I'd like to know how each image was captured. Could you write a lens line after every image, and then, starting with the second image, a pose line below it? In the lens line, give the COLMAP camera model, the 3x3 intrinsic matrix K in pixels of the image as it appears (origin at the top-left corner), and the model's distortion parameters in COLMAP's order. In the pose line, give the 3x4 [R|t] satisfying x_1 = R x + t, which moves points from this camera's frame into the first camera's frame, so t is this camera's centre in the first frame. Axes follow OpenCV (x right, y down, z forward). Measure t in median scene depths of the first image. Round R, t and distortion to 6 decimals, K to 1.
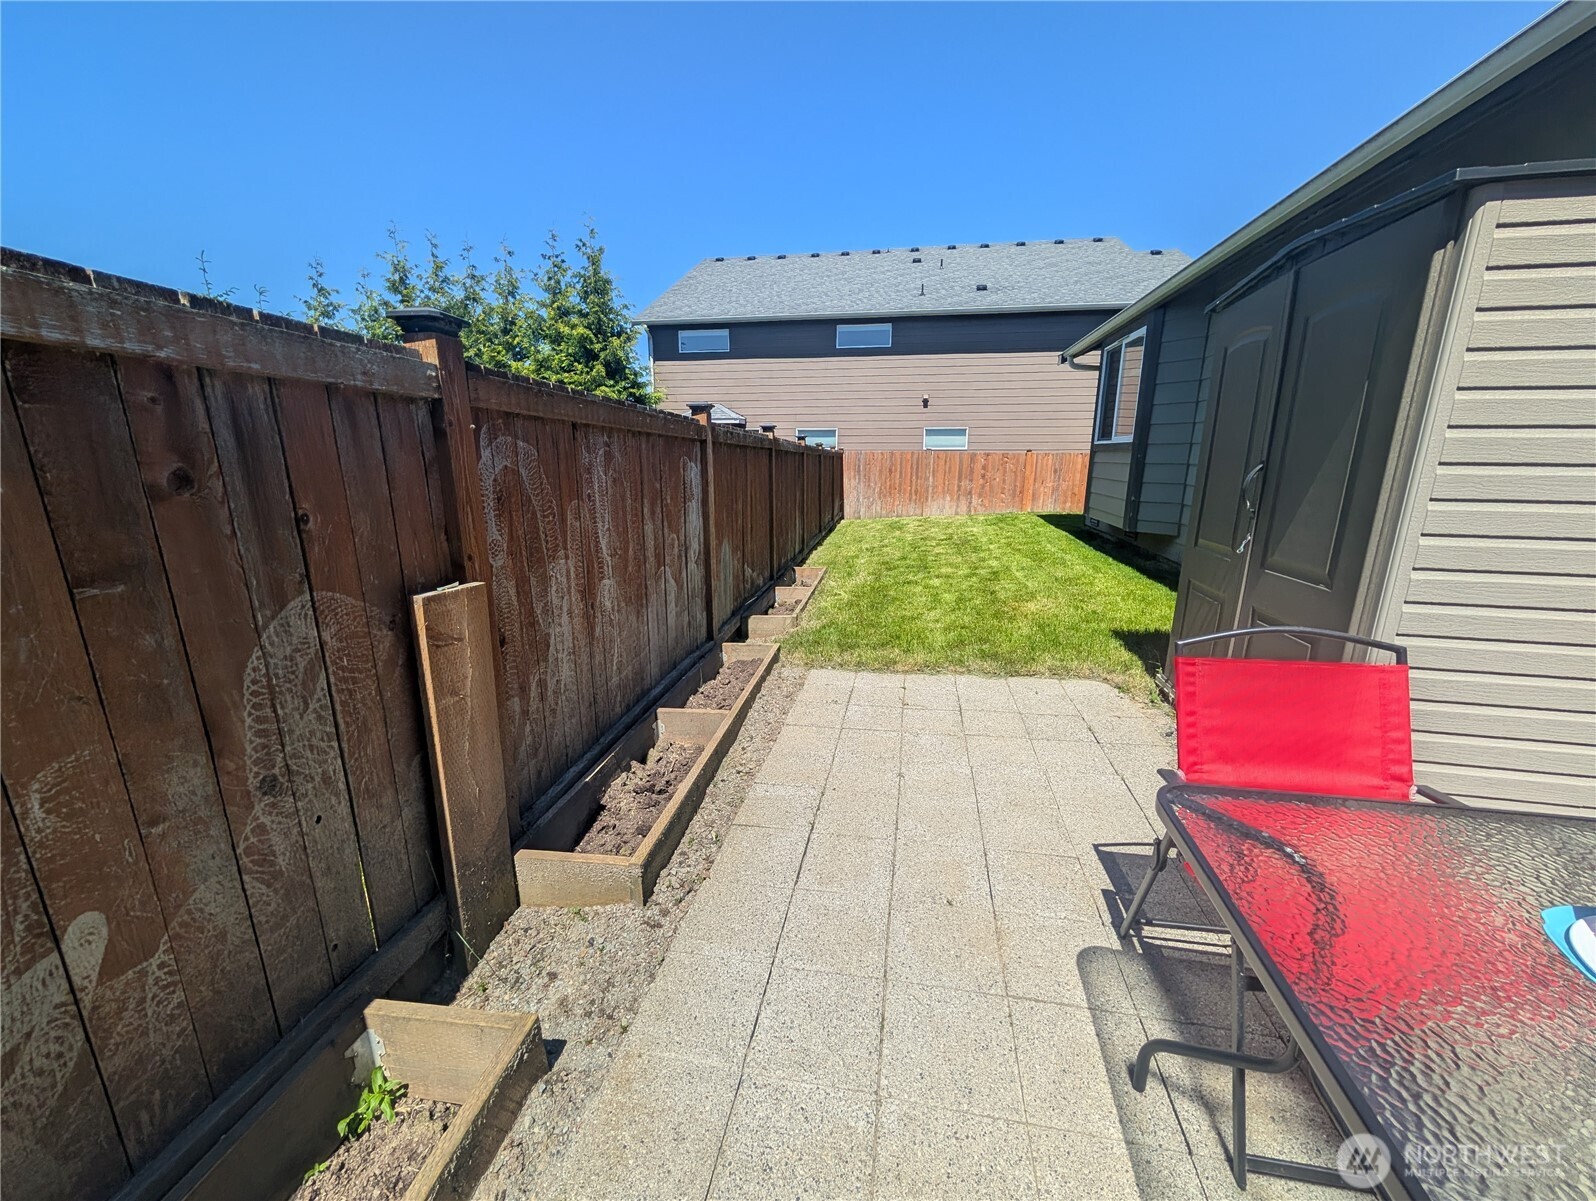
lens RADIAL K [[601.7, 0, 795.9], [0, 601.7, 598.3], [0, 0, 1]] dist [0.000322, 0.000042]
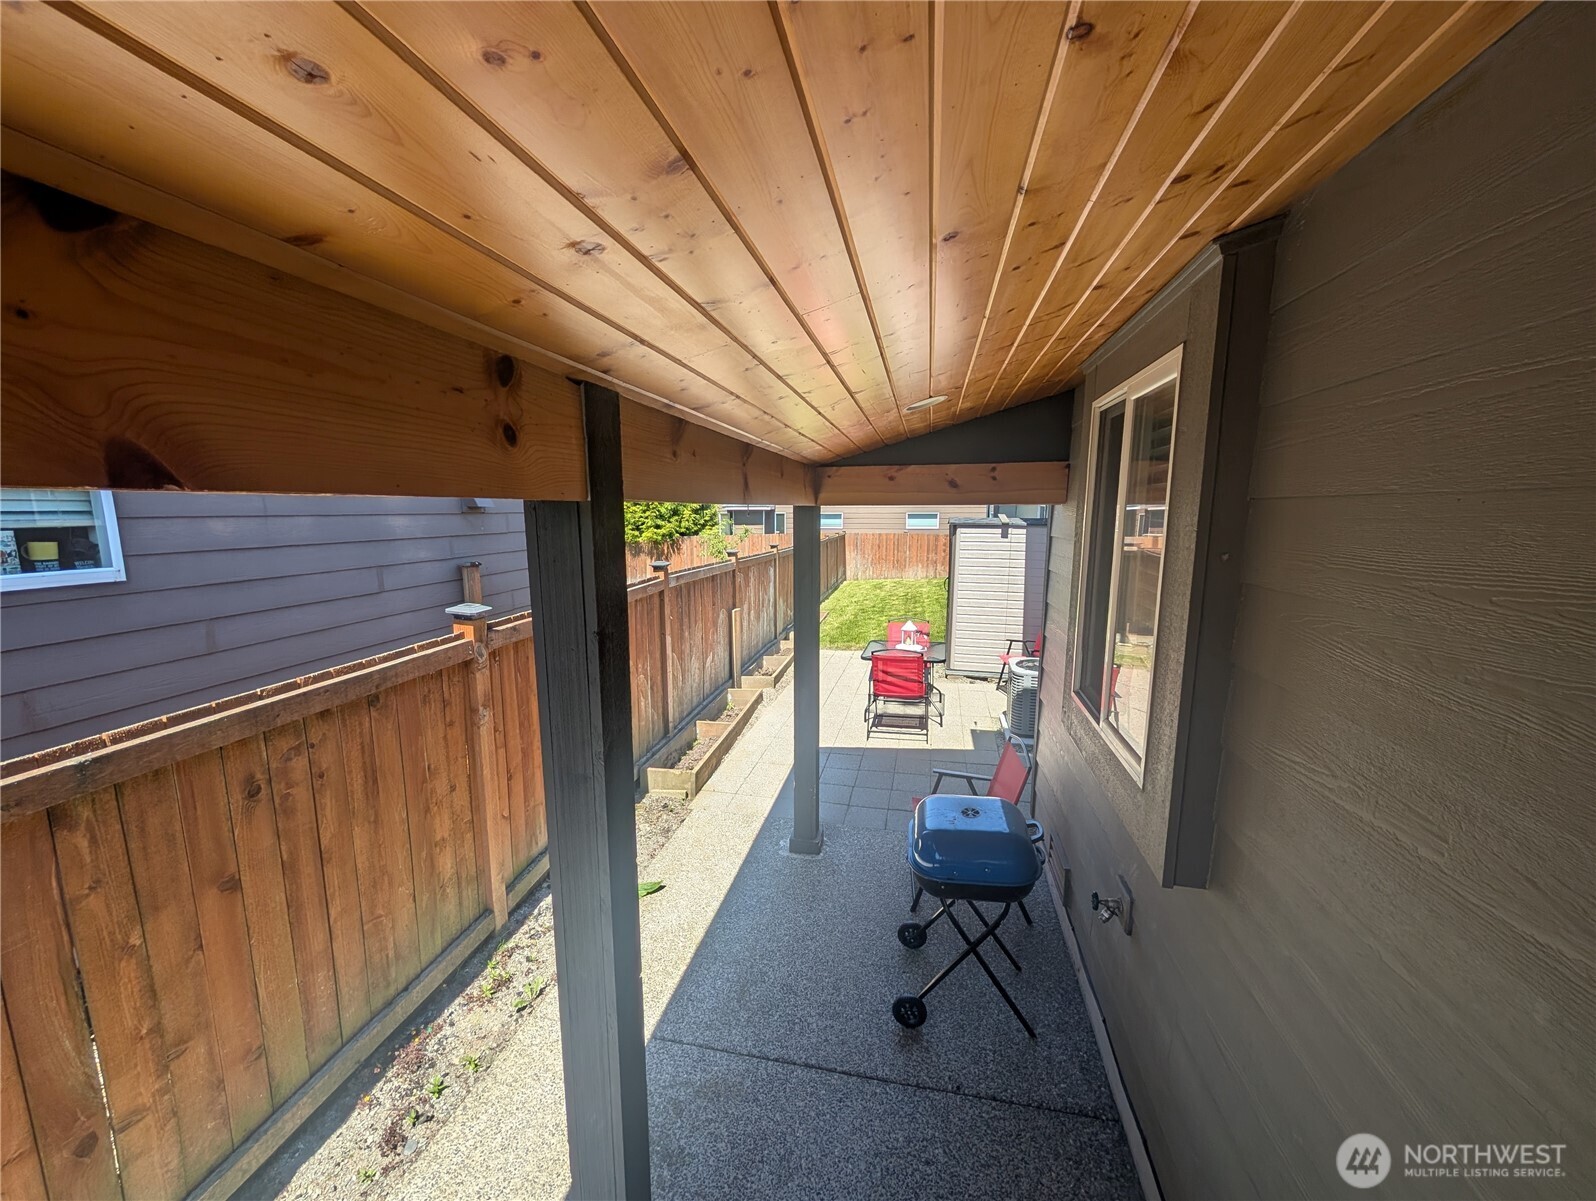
lens RADIAL K [[601.7, 0, 795.9], [0, 601.7, 598.3], [0, 0, 1]] dist [0.000322, 0.000042]
pose [[0.999585, 0.001441, -0.028777, 0.016159], [-0.003937, 0.996212, -0.086874, 0.237461], [0.028543, 0.086951, 0.995804, -2.865536]]
